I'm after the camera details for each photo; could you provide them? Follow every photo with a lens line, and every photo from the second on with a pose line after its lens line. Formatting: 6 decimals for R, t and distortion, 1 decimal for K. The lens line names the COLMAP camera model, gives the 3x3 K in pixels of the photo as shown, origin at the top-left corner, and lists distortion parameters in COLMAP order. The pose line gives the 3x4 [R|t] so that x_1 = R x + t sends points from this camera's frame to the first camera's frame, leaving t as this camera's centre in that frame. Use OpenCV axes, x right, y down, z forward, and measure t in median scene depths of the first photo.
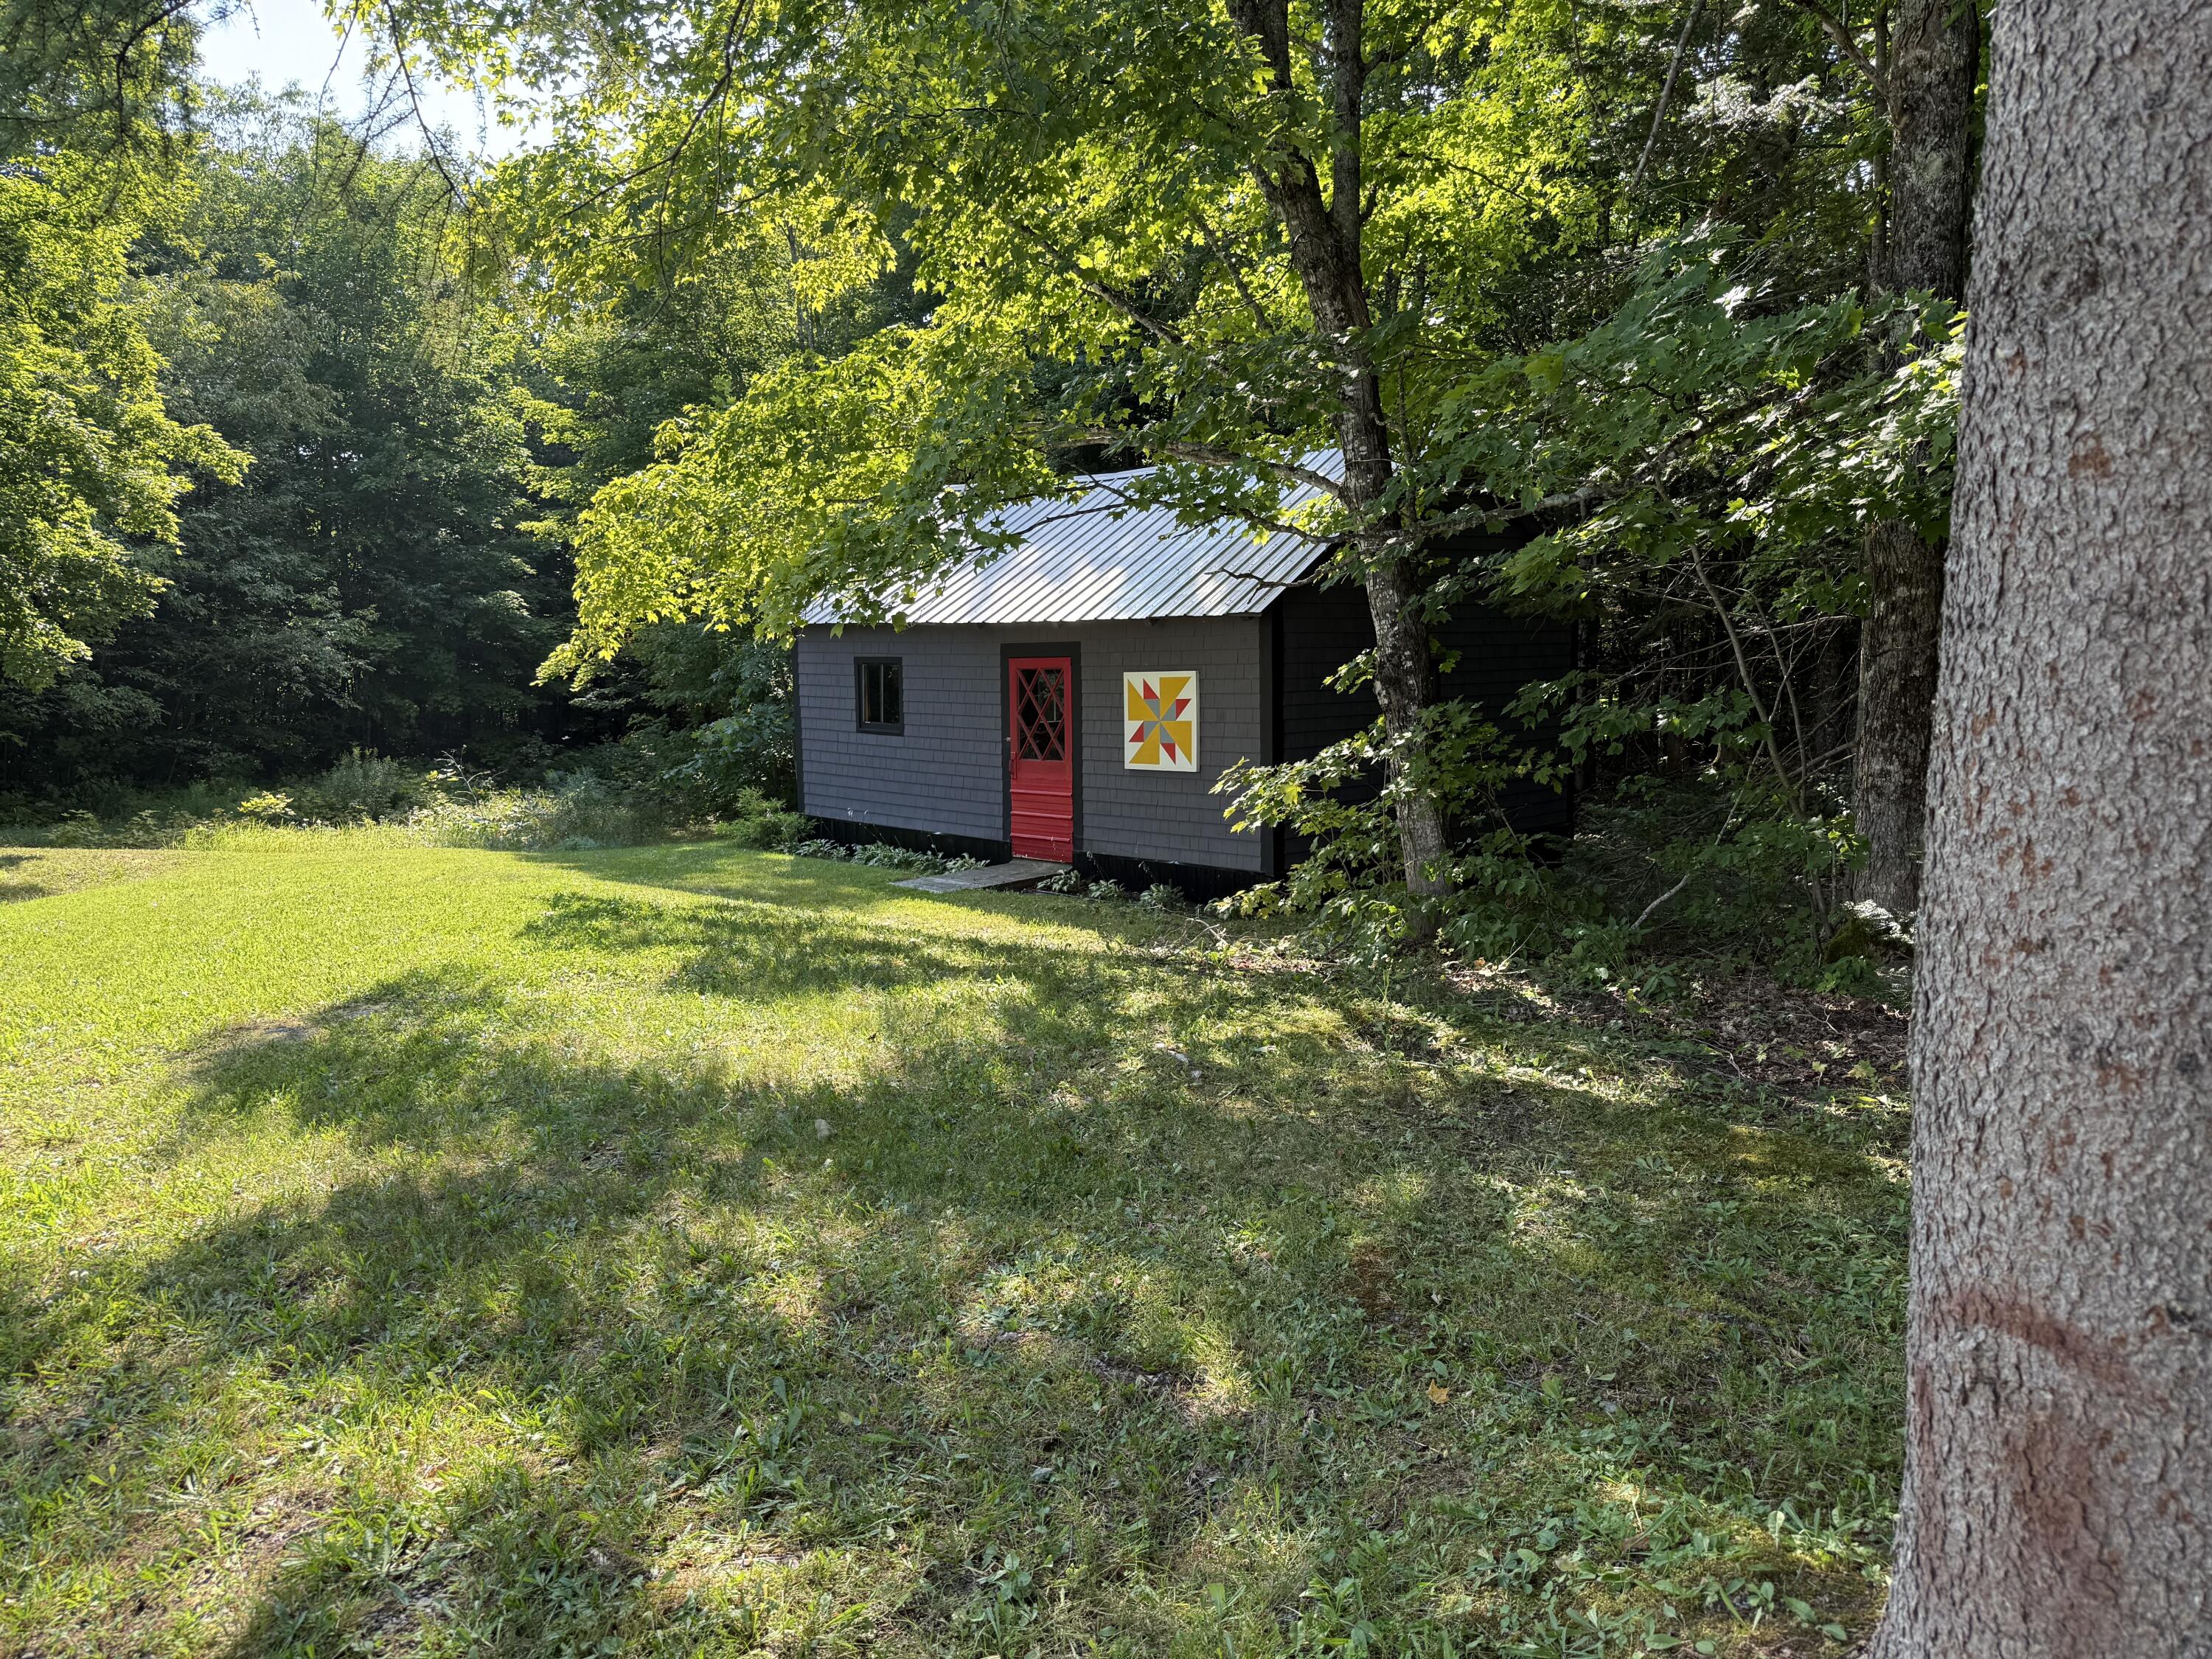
lens RADIAL K [[1543.9, 0, 1111.7], [0, 1543.9, 827.1], [0, 0, 1]] dist [0.033222, -0.016440]
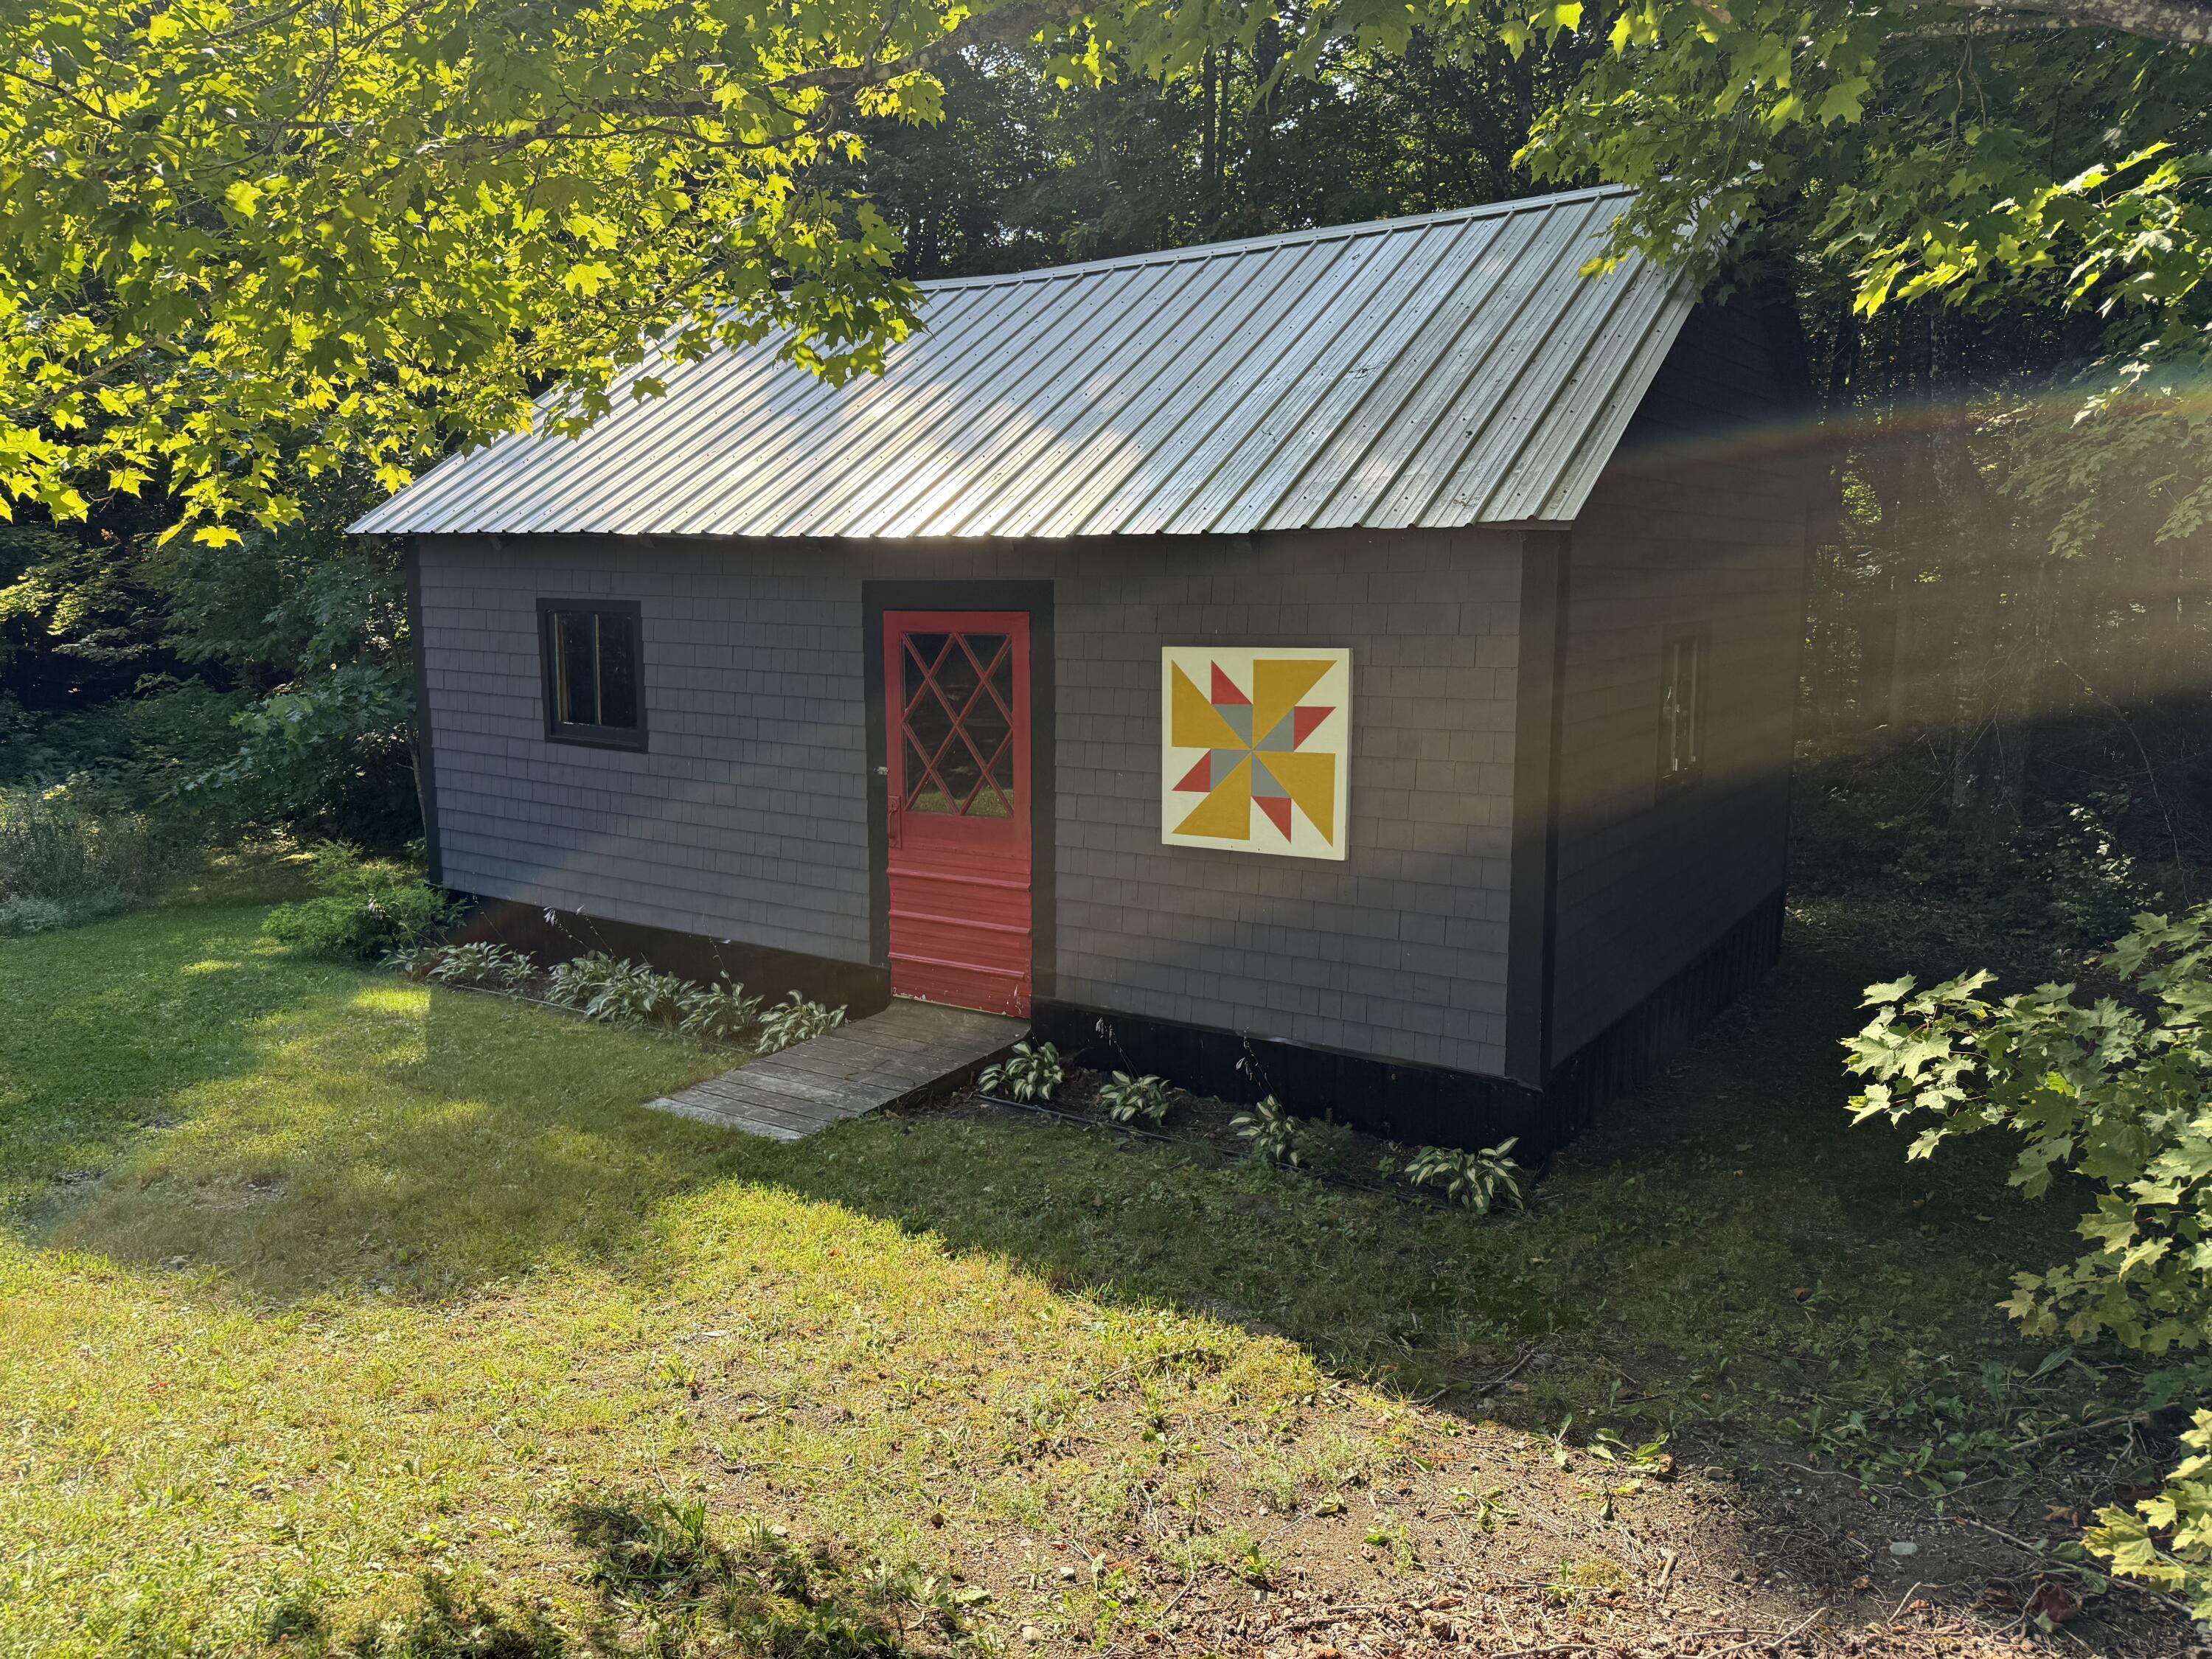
lens RADIAL K [[1543.9, 0, 1101.7], [0, 1543.9, 835.8], [0, 0, 1]] dist [0.033222, -0.016440]
pose [[0.975423, -0.026434, 0.218747, -0.117194], [0.015288, 0.998504, 0.052494, -0.066364], [-0.219807, -0.047860, 0.974369, 0.528443]]
